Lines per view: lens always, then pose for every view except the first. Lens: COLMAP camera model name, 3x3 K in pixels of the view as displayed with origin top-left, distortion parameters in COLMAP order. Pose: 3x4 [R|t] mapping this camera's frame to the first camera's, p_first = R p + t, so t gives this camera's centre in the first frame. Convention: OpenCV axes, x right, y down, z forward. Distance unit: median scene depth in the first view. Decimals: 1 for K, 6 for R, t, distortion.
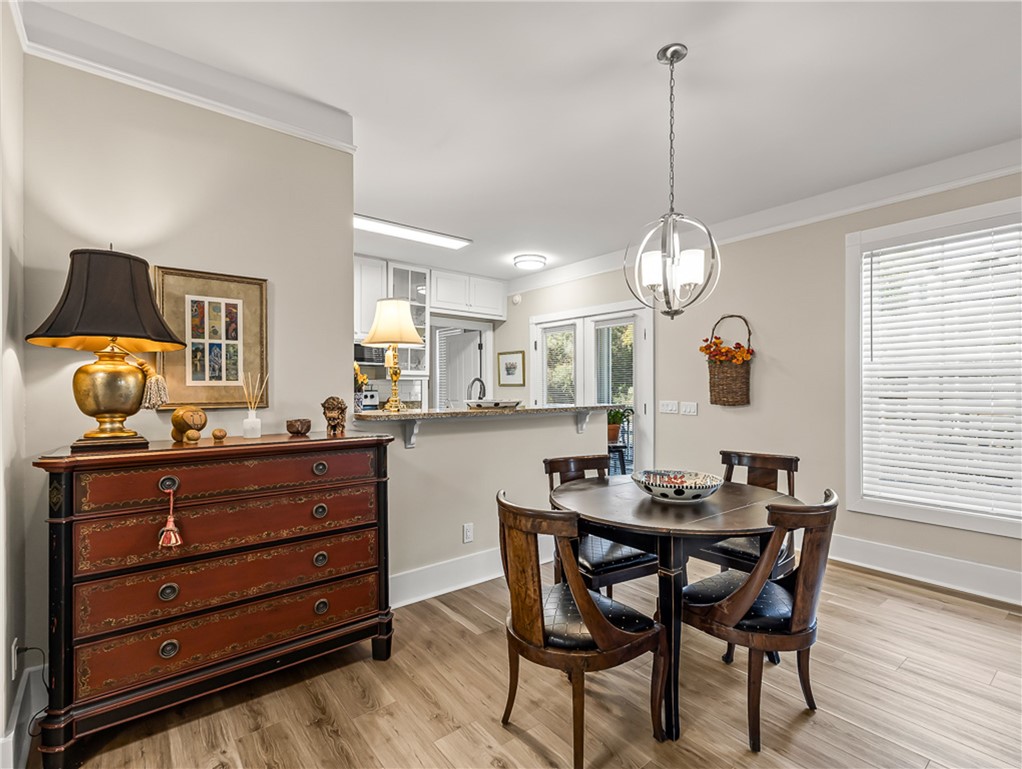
lens RADIAL K [[470.5, 0, 510.5], [0, 470.5, 385.5], [0, 0, 1]] dist [-0.005206, 0.001342]
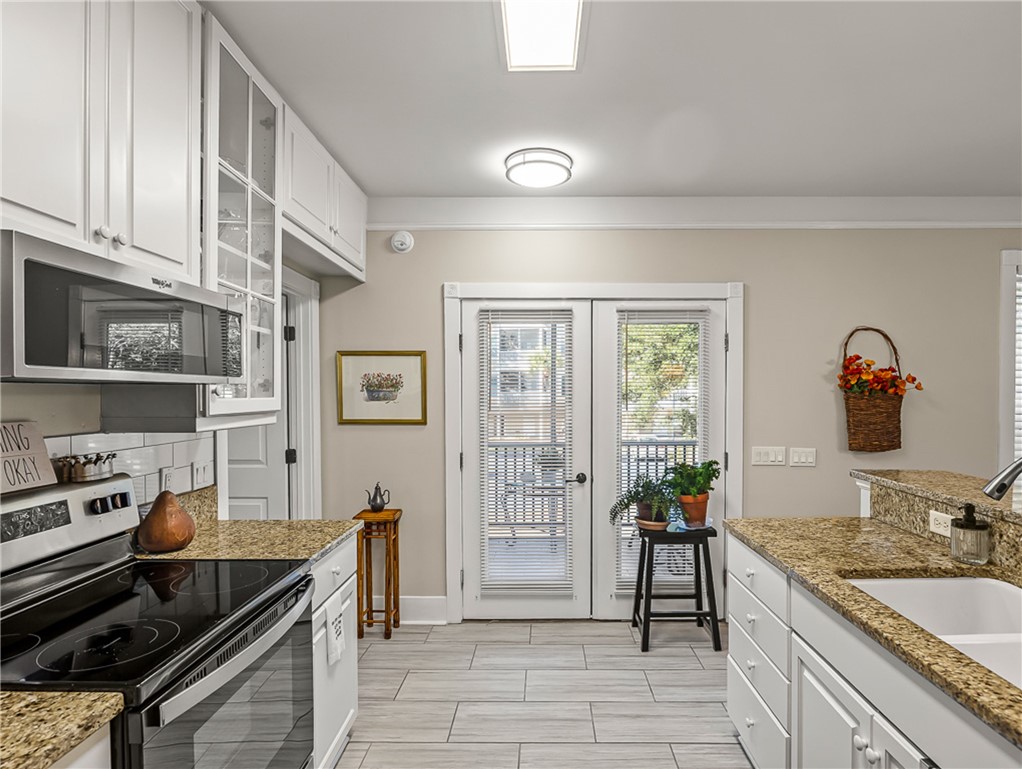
lens RADIAL K [[515.3, 0, 541.4], [0, 515.3, 393.4], [0, 0, 1]] dist [-0.019239, 0.000598]
pose [[0.639257, -0.003606, 0.768985, -0.305832], [0.001647, 0.999993, 0.003320, -0.032479], [-0.768991, -0.000856, 0.639259, 0.574880]]
